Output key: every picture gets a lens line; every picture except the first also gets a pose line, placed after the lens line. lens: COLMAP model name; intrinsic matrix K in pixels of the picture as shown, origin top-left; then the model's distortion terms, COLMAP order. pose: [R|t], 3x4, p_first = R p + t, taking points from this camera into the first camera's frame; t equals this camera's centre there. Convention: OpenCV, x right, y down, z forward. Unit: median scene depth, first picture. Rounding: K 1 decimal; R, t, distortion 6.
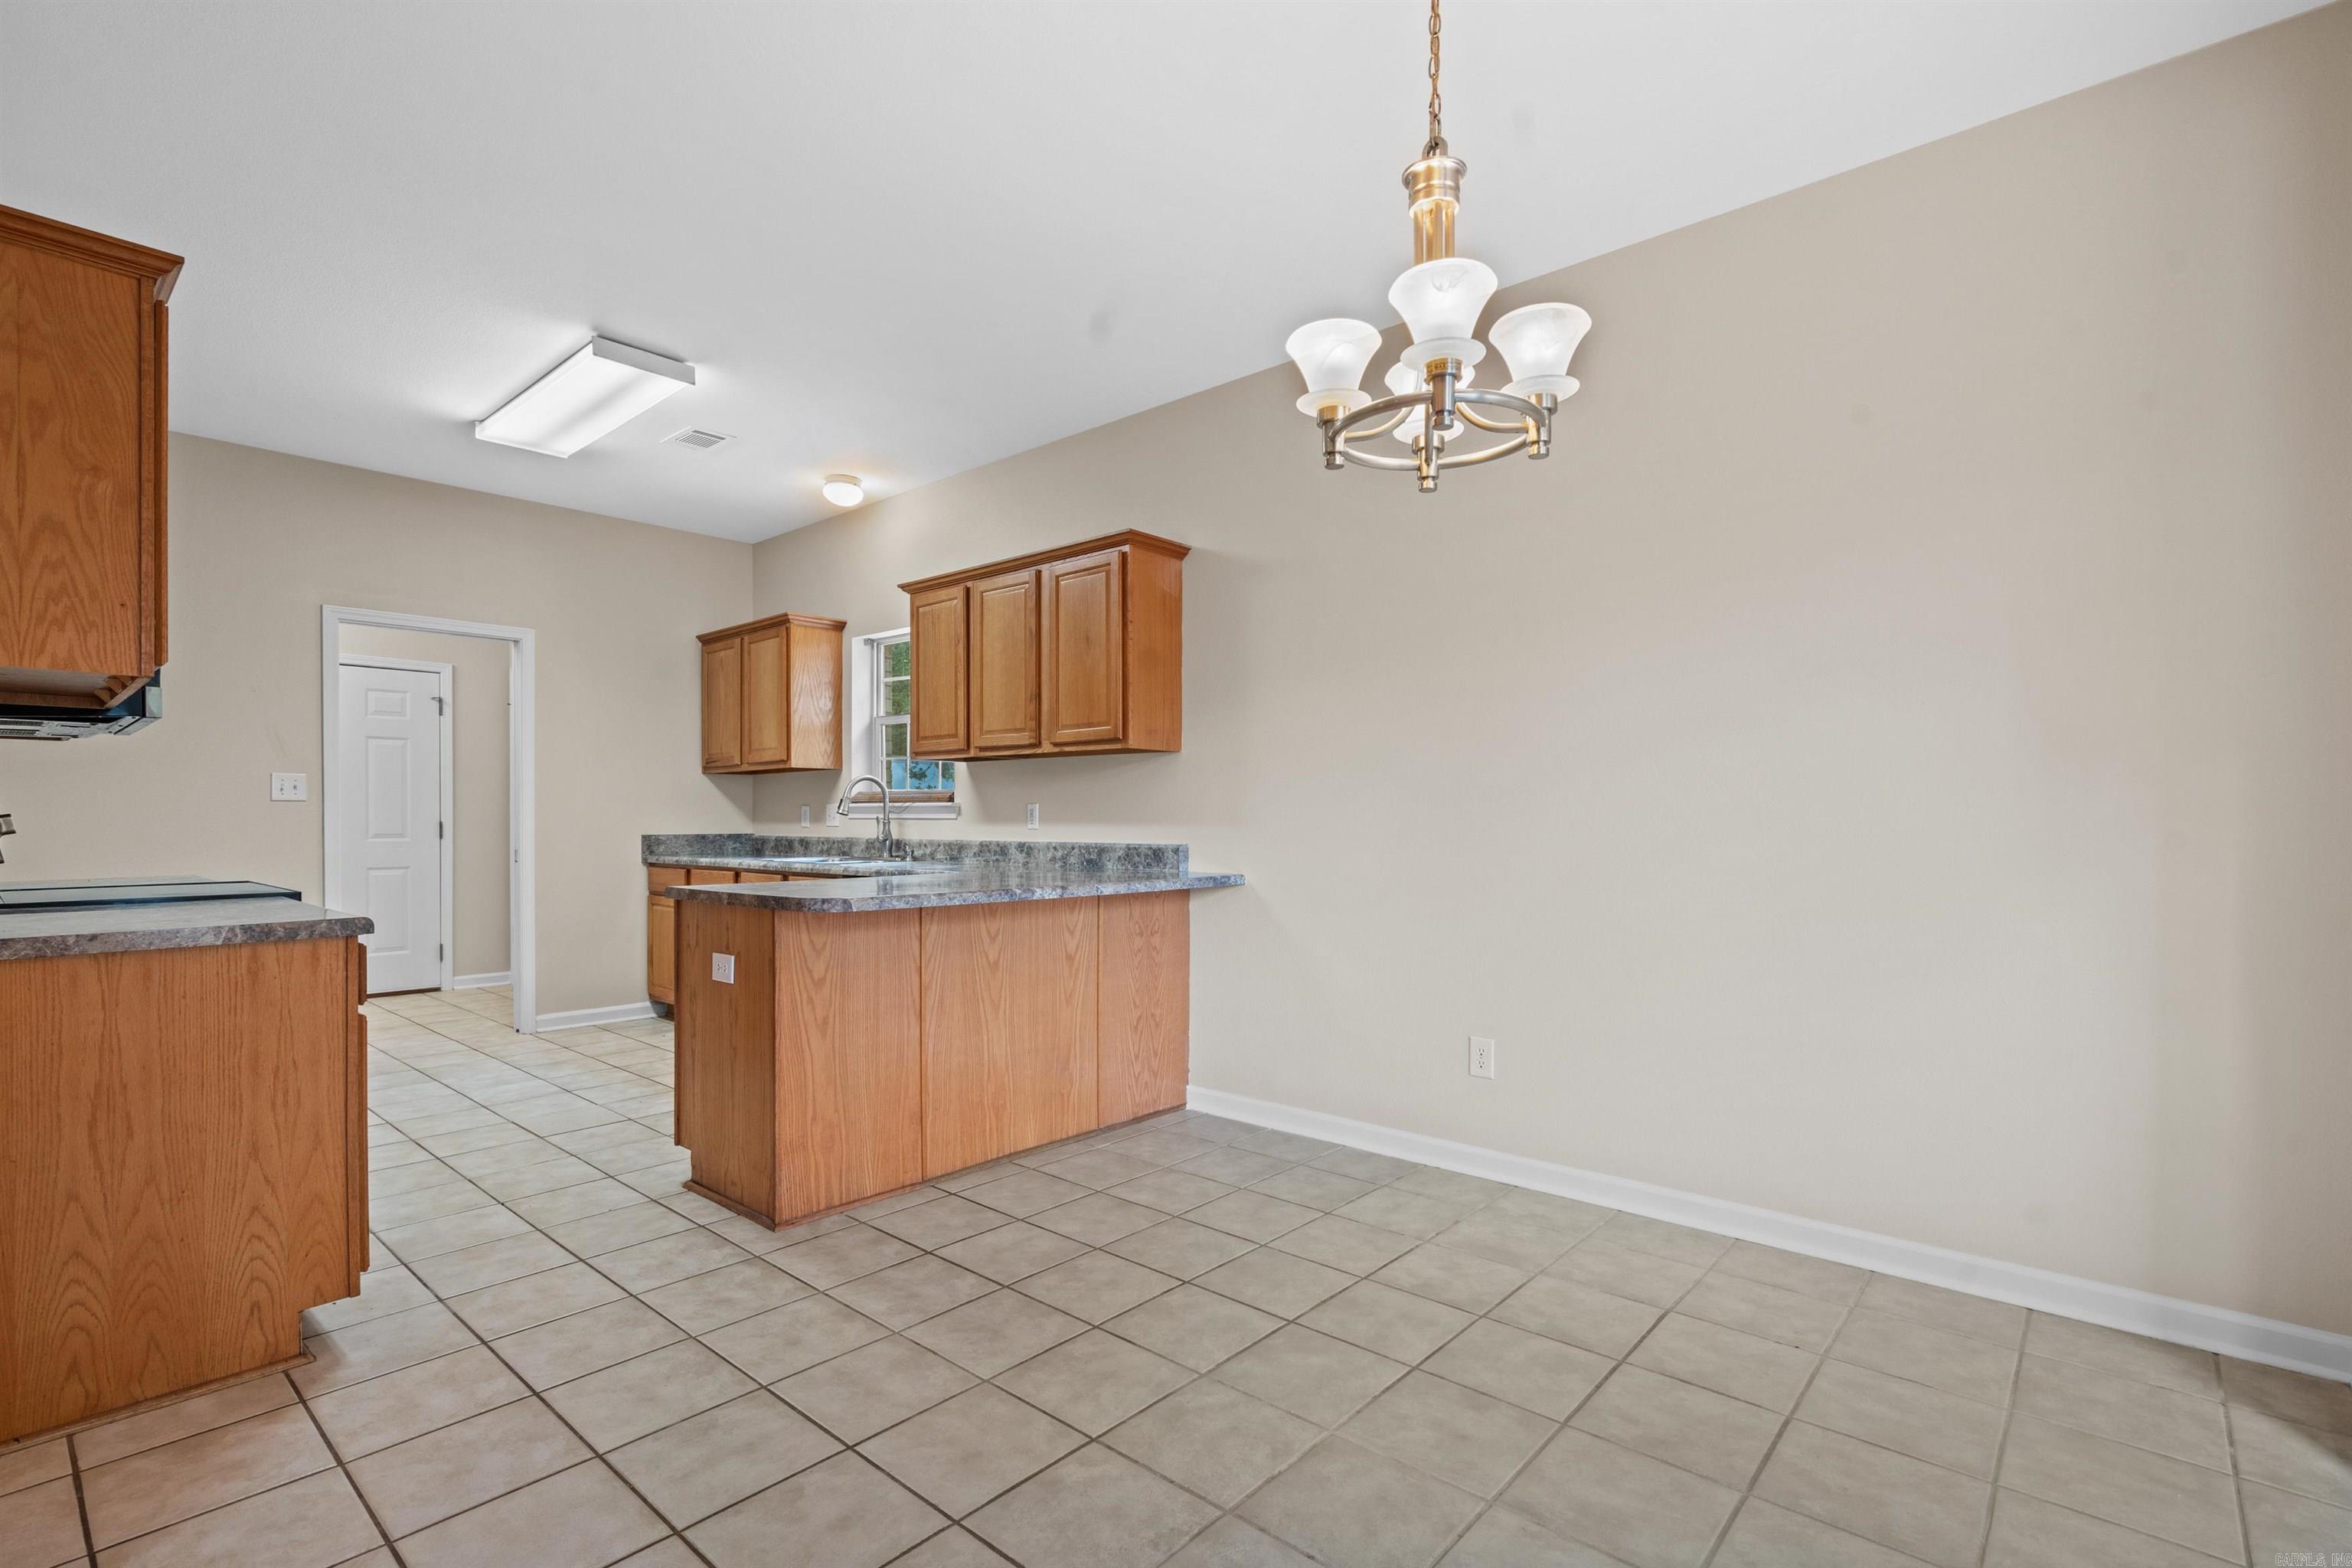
lens RADIAL K [[1071.8, 0, 1183.3], [0, 1071.8, 824.4], [0, 0, 1]] dist [-0.001004, -0.000171]
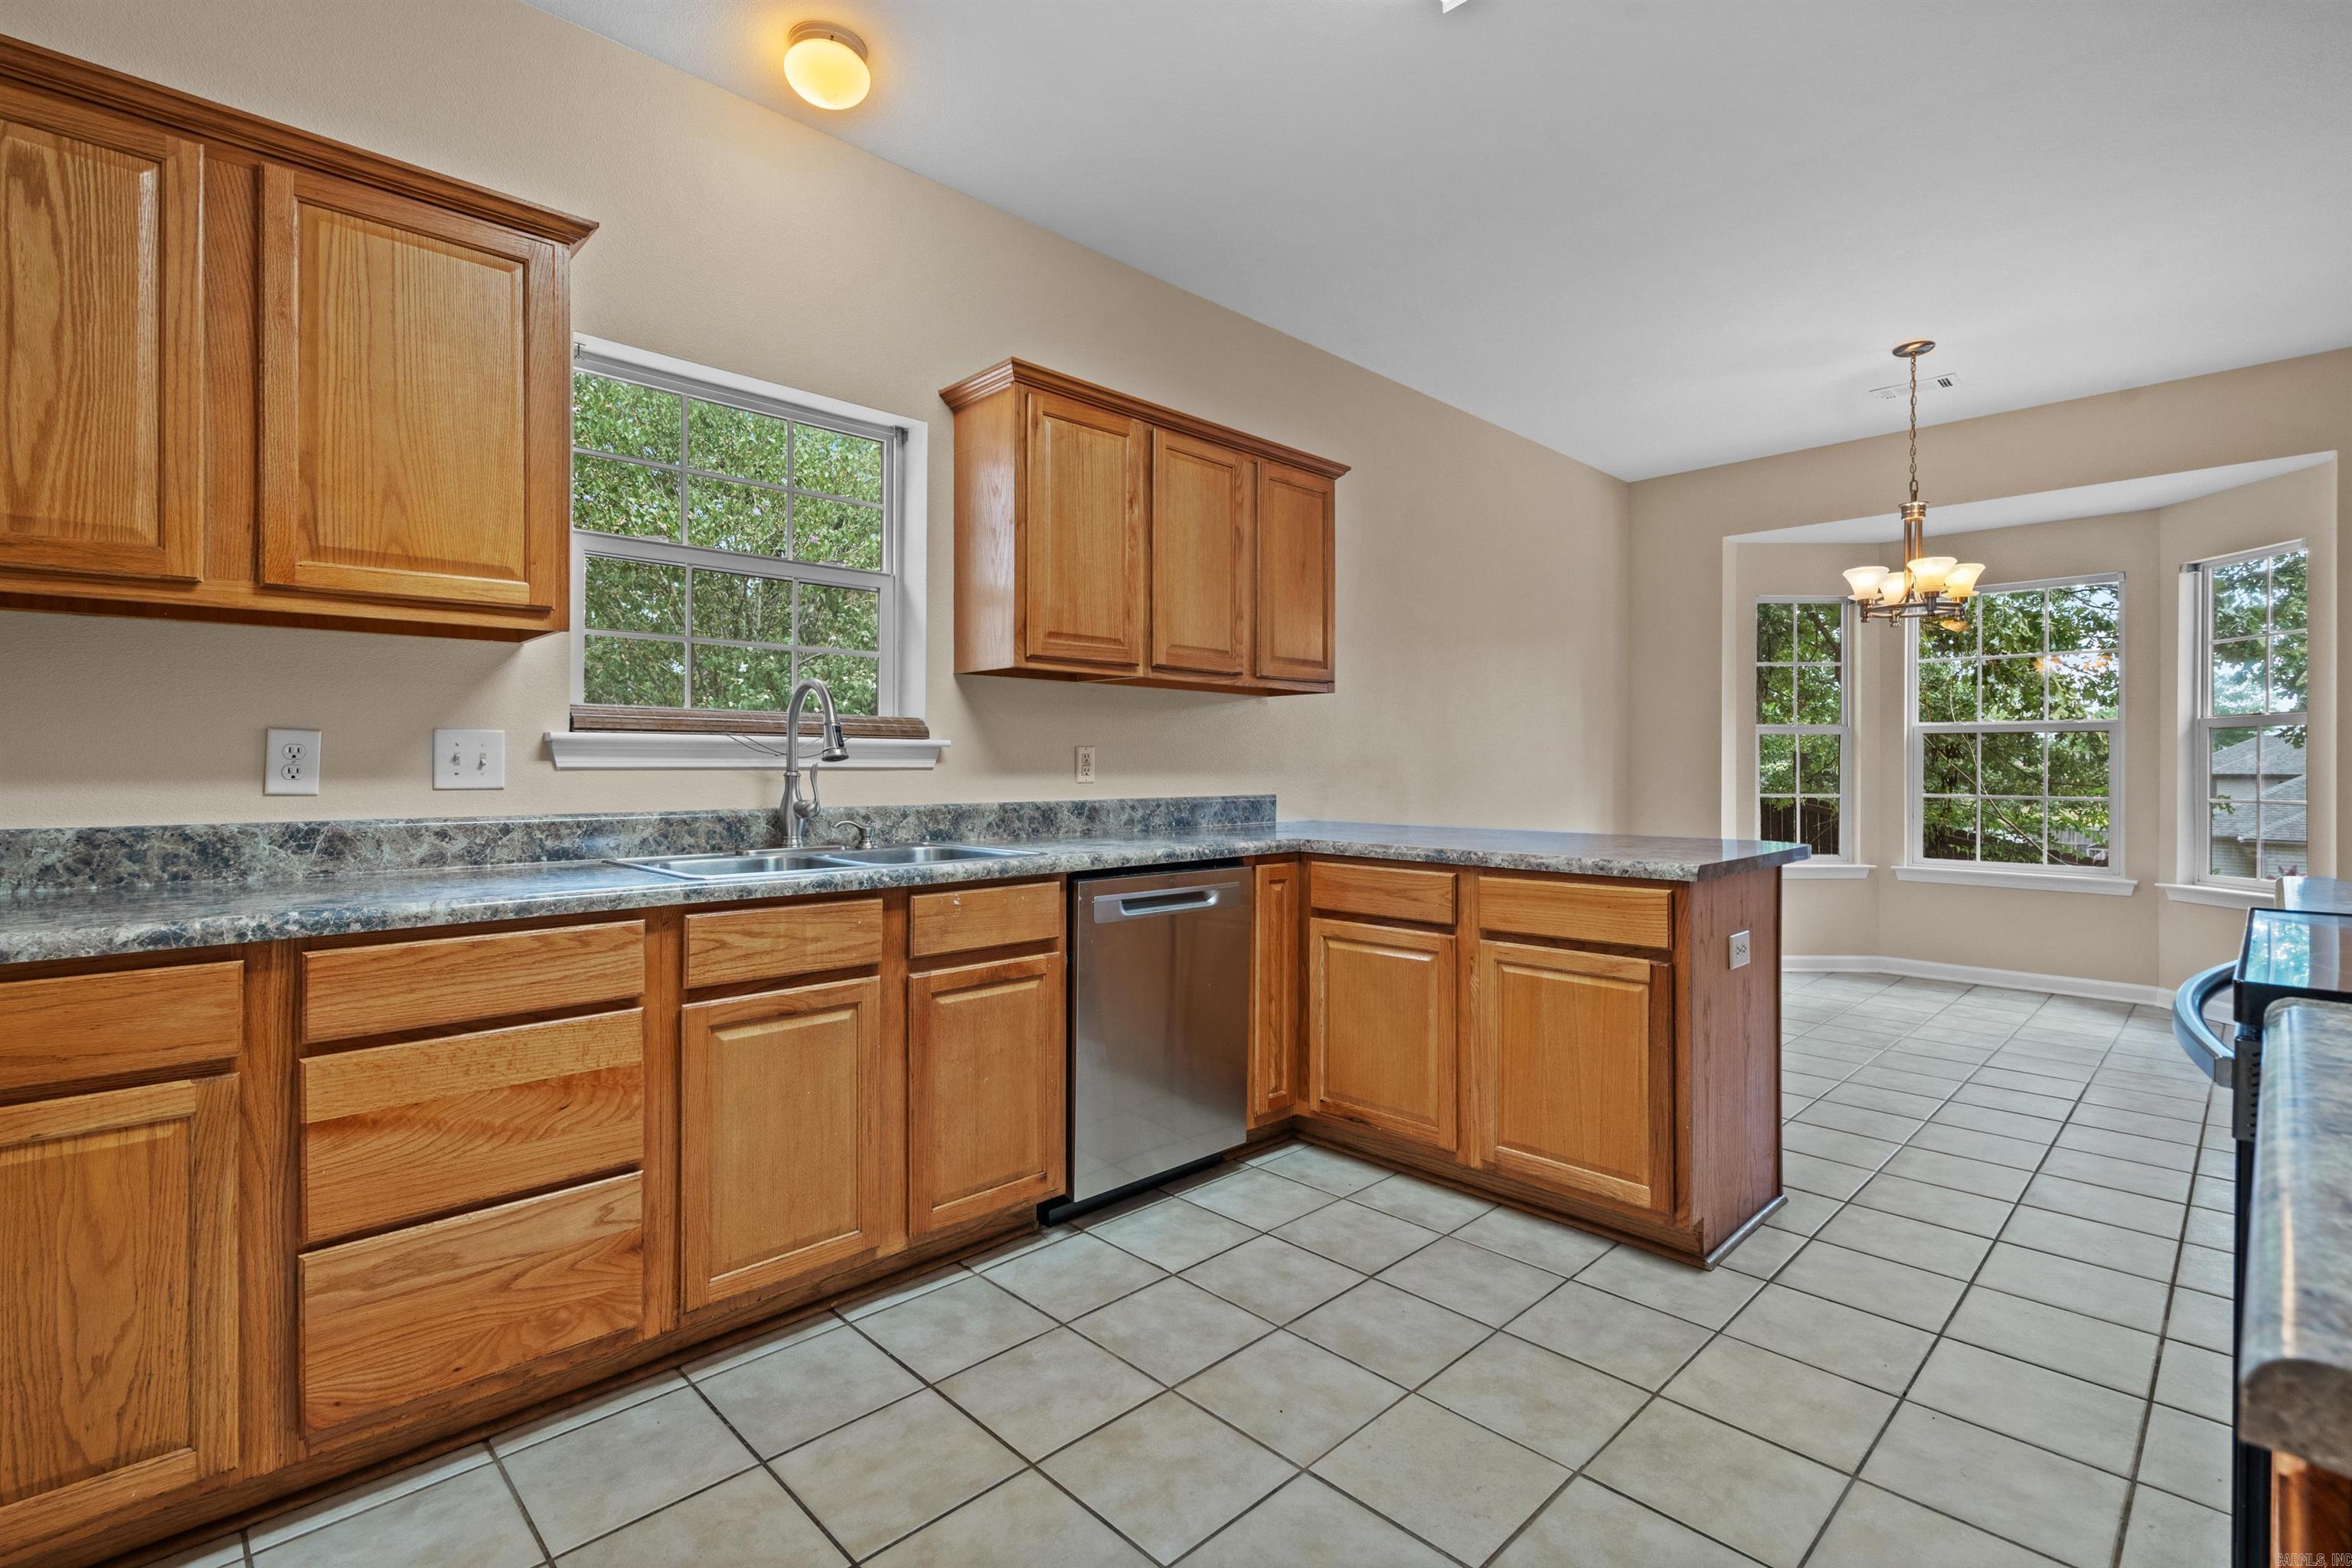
lens RADIAL K [[1071.8, 0, 1175.7], [0, 1071.8, 771.7], [0, 0, 1]] dist [-0.001004, -0.000171]
pose [[0.089567, 0.001833, 0.995979, -0.865435], [0.016160, 0.999864, -0.003293, 0.000752], [-0.995850, 0.016390, 0.089525, 0.917440]]
